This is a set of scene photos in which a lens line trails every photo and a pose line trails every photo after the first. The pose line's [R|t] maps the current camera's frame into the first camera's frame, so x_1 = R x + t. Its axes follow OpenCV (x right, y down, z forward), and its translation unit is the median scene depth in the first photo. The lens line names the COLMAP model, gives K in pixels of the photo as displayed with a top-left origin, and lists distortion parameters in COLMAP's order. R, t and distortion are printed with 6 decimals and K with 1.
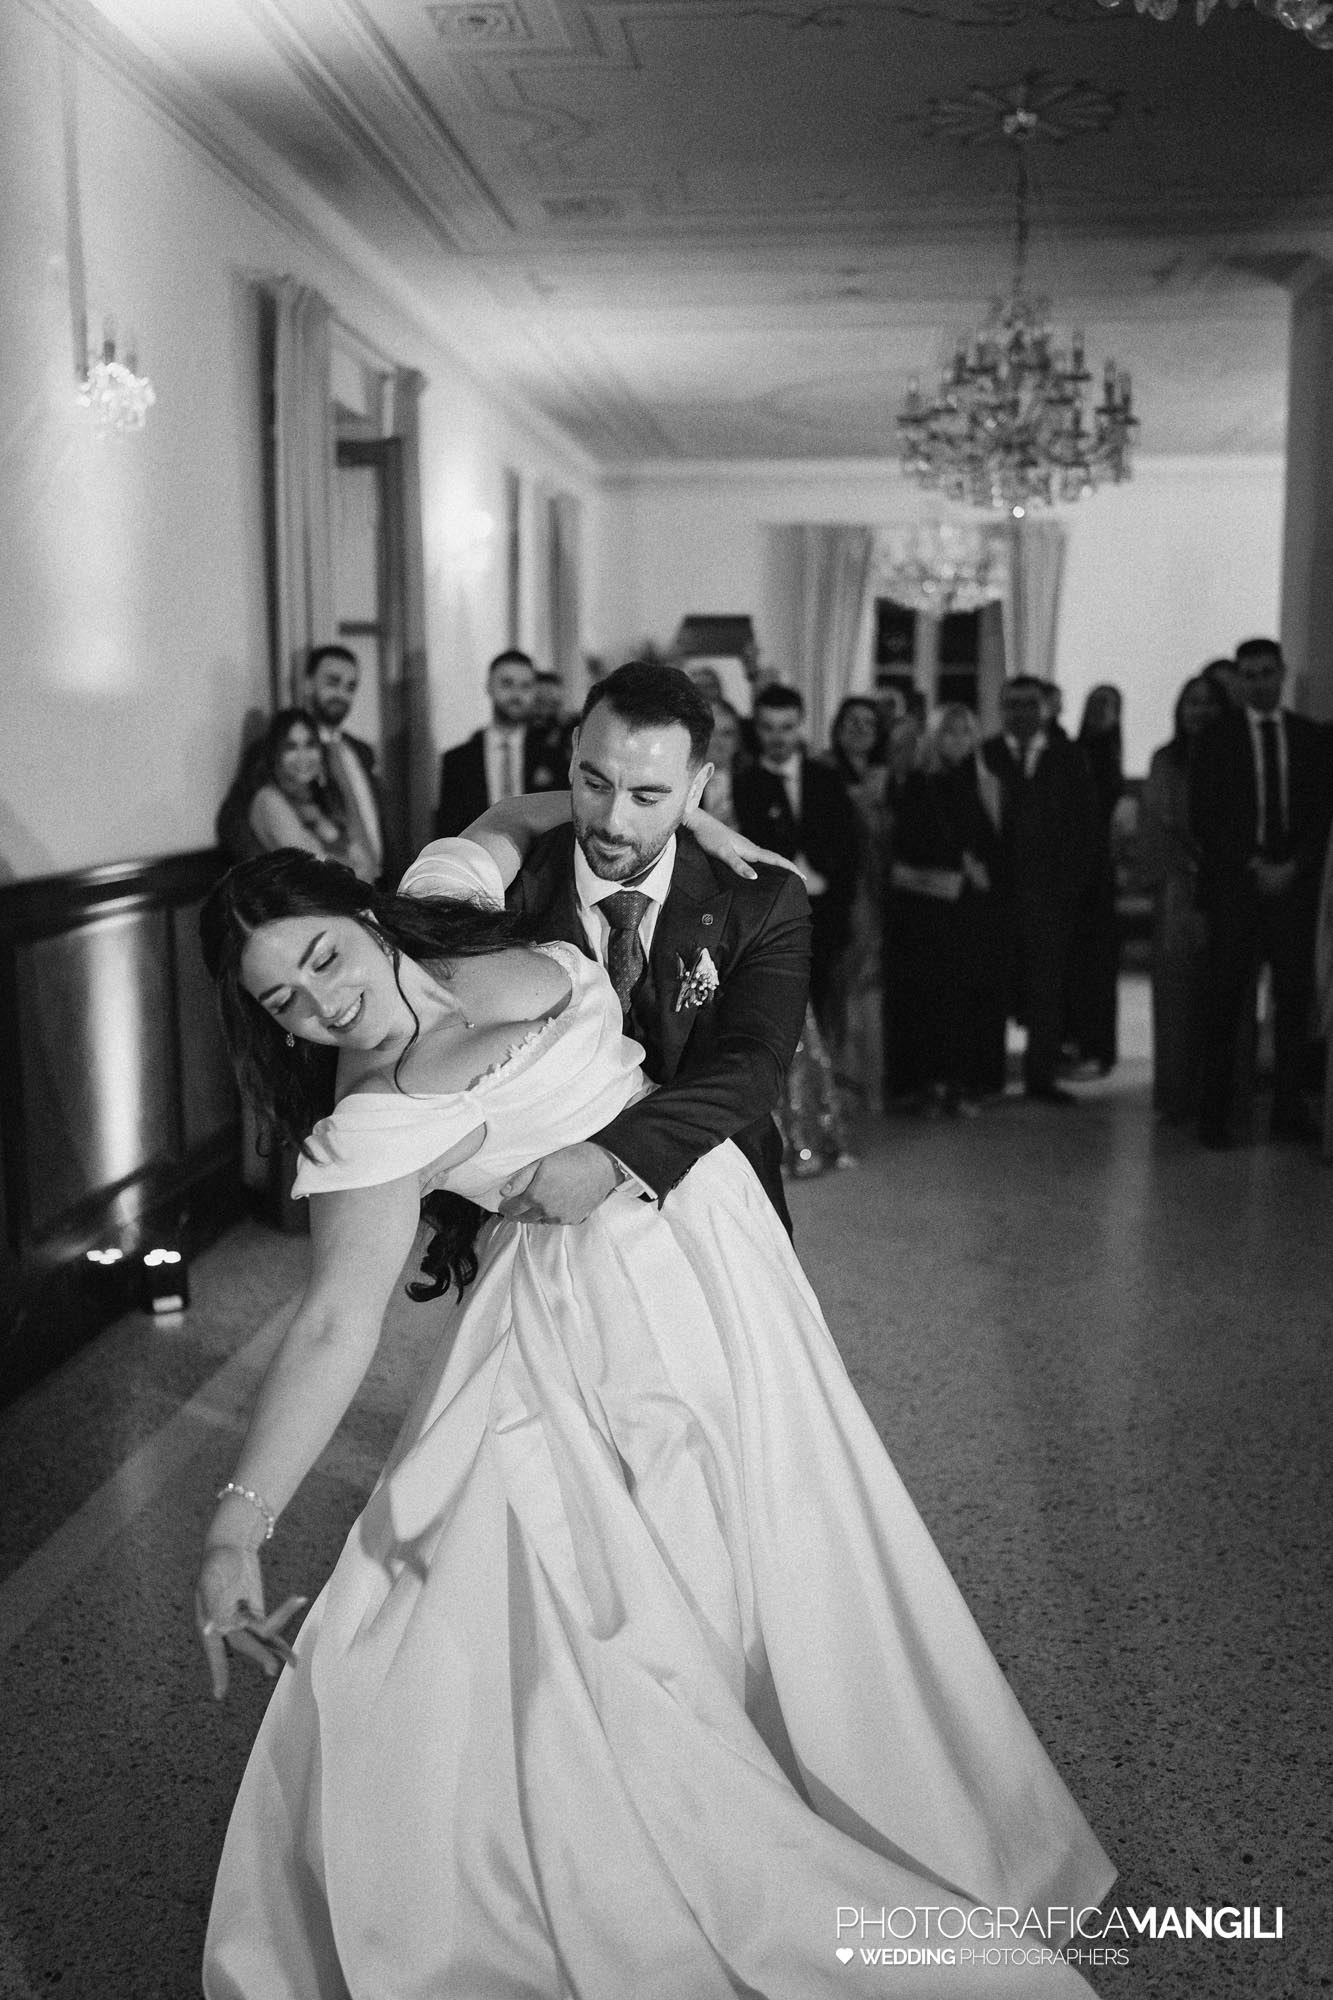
lens RADIAL K [[1858.6, 0, 638.8], [0, 1858.6, 989.0], [0, 0, 1]] dist [0.055855, 0.000000]
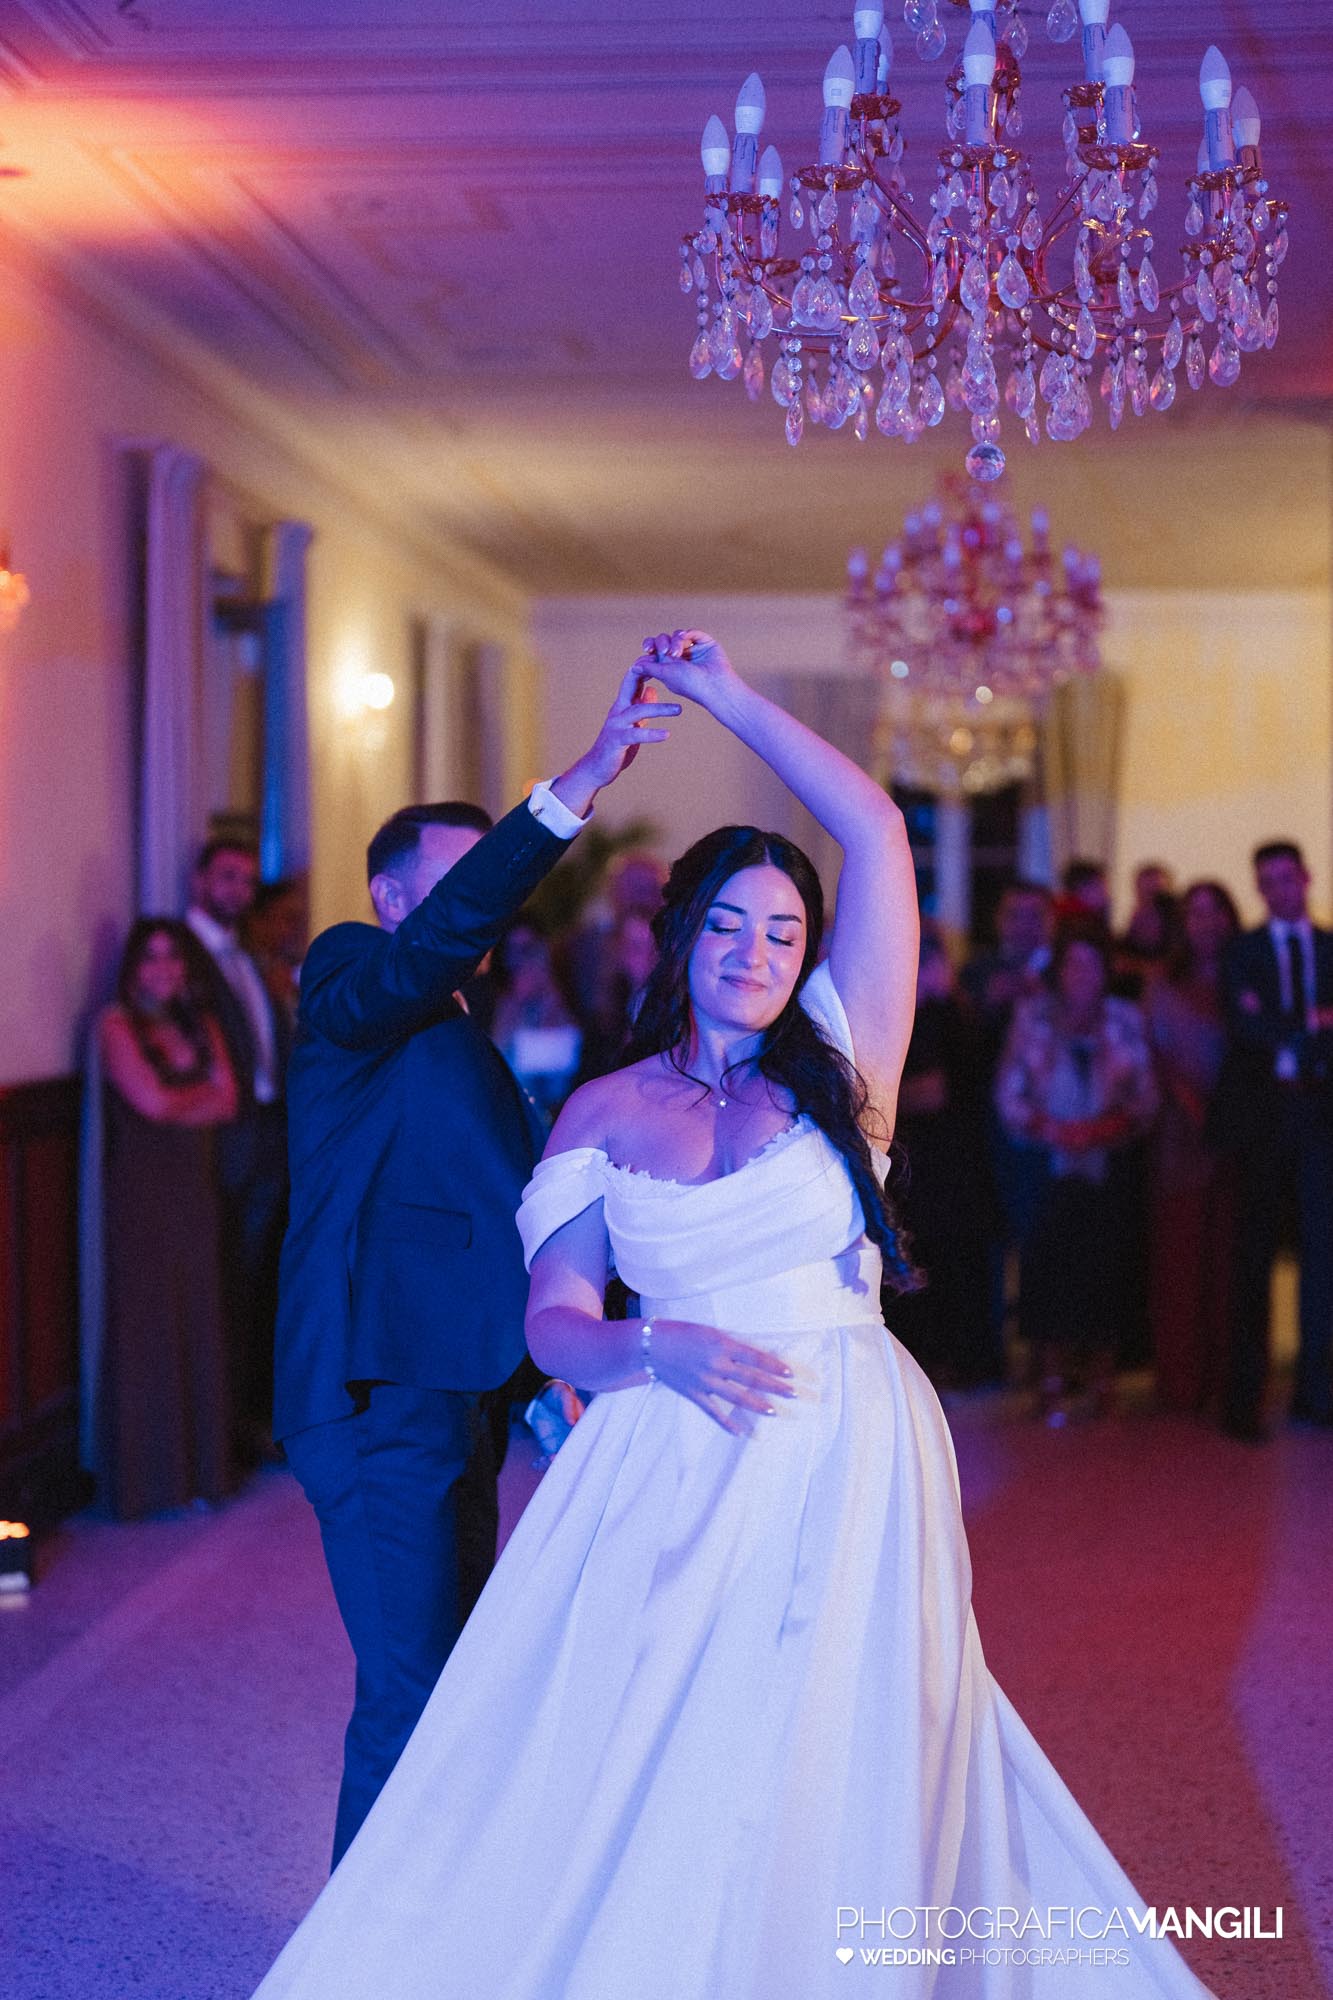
lens RADIAL K [[2759.7, 0, 621.4], [0, 2759.7, 1023.6], [0, 0, 1]] dist [0.014233, 0.000000]
pose [[0.999998, 0.001873, -0.000433, 0.030223], [-0.001907, 0.994947, -0.100386, 0.025983], [0.000243, 0.100387, 0.994948, -0.262023]]
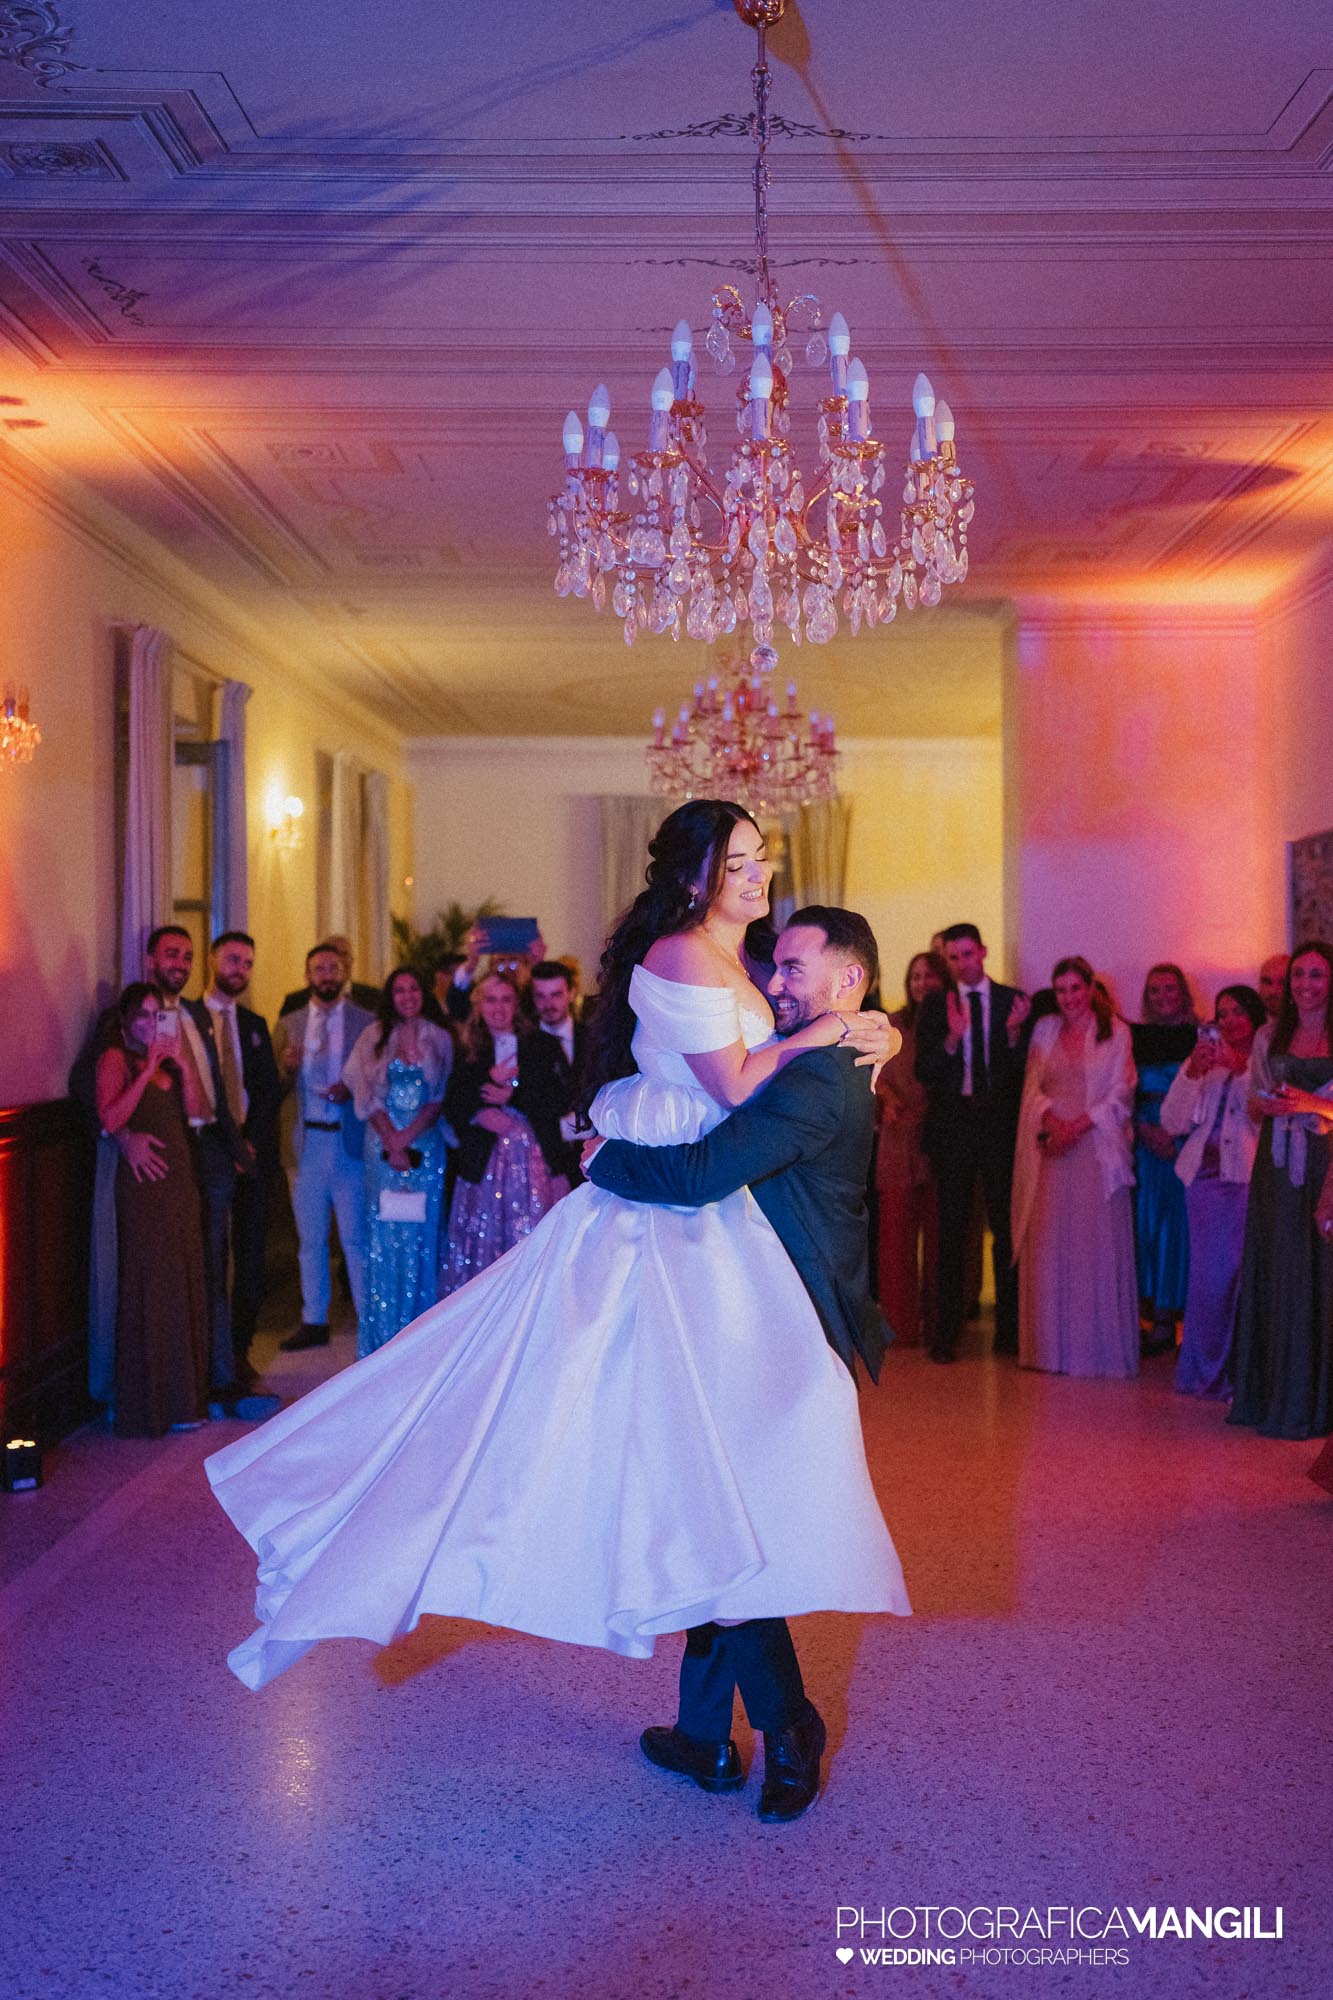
lens RADIAL K [[2122.3, 0, 630.8], [0, 2122.3, 971.5], [0, 0, 1]] dist [0.012594, 0.000000]
pose [[0.996828, 0.002856, 0.079530, 0.016171], [0.008382, 0.990028, -0.140621, 0.030628], [-0.079138, 0.140841, 0.986864, -0.303683]]
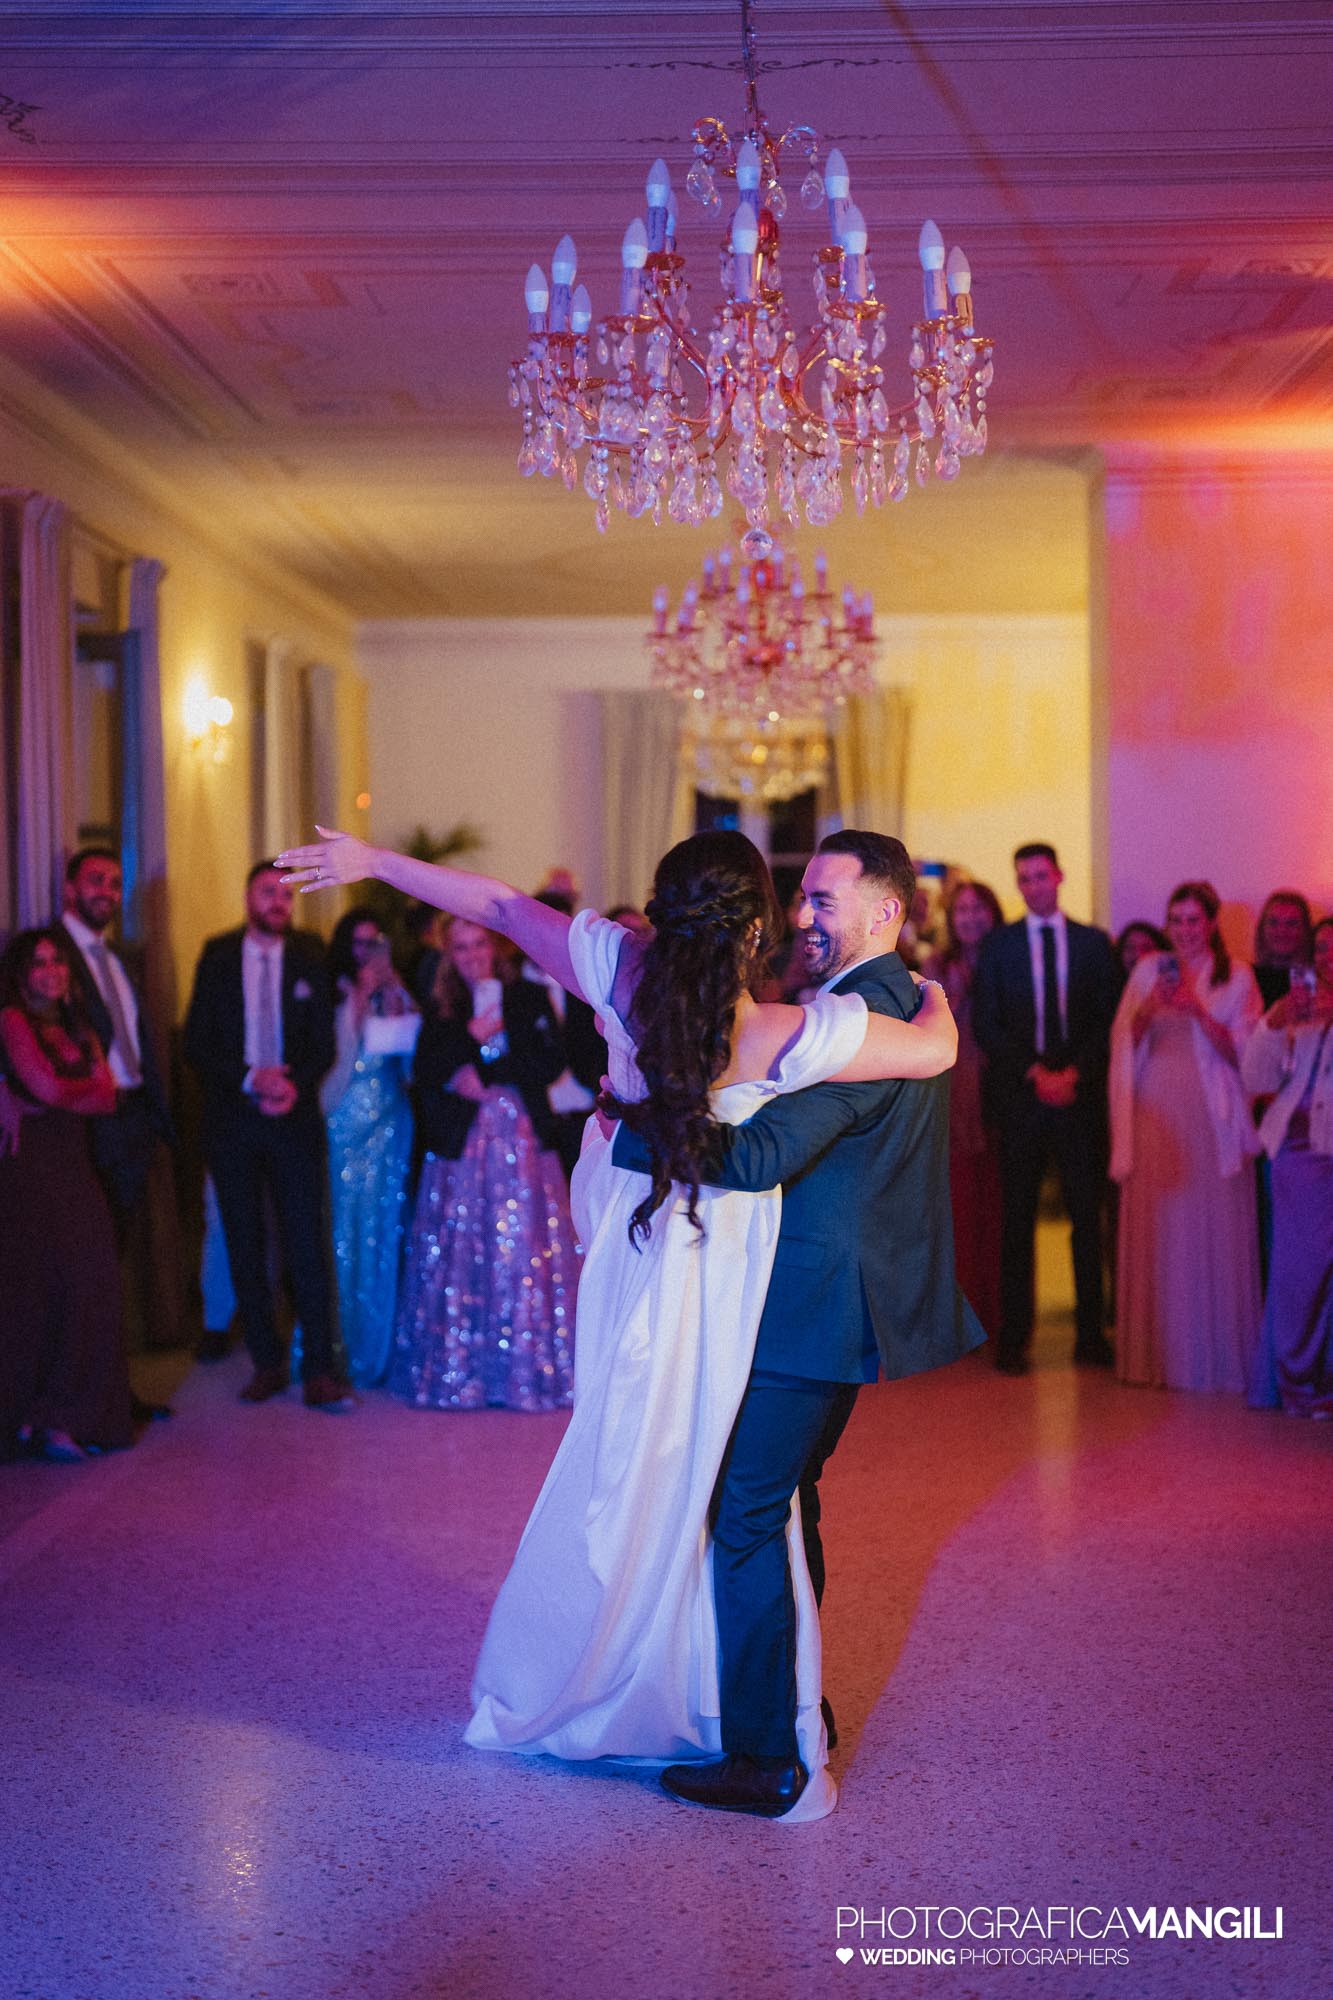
lens RADIAL K [[2759.7, 0, 651.8], [0, 2759.7, 997.2], [0, 0, 1]] dist [0.014233, 0.000000]
pose [[0.996946, -0.009915, 0.077462, 0.021435], [0.018466, 0.993707, -0.110476, 0.048031], [-0.075879, 0.111570, 0.990855, -0.403023]]
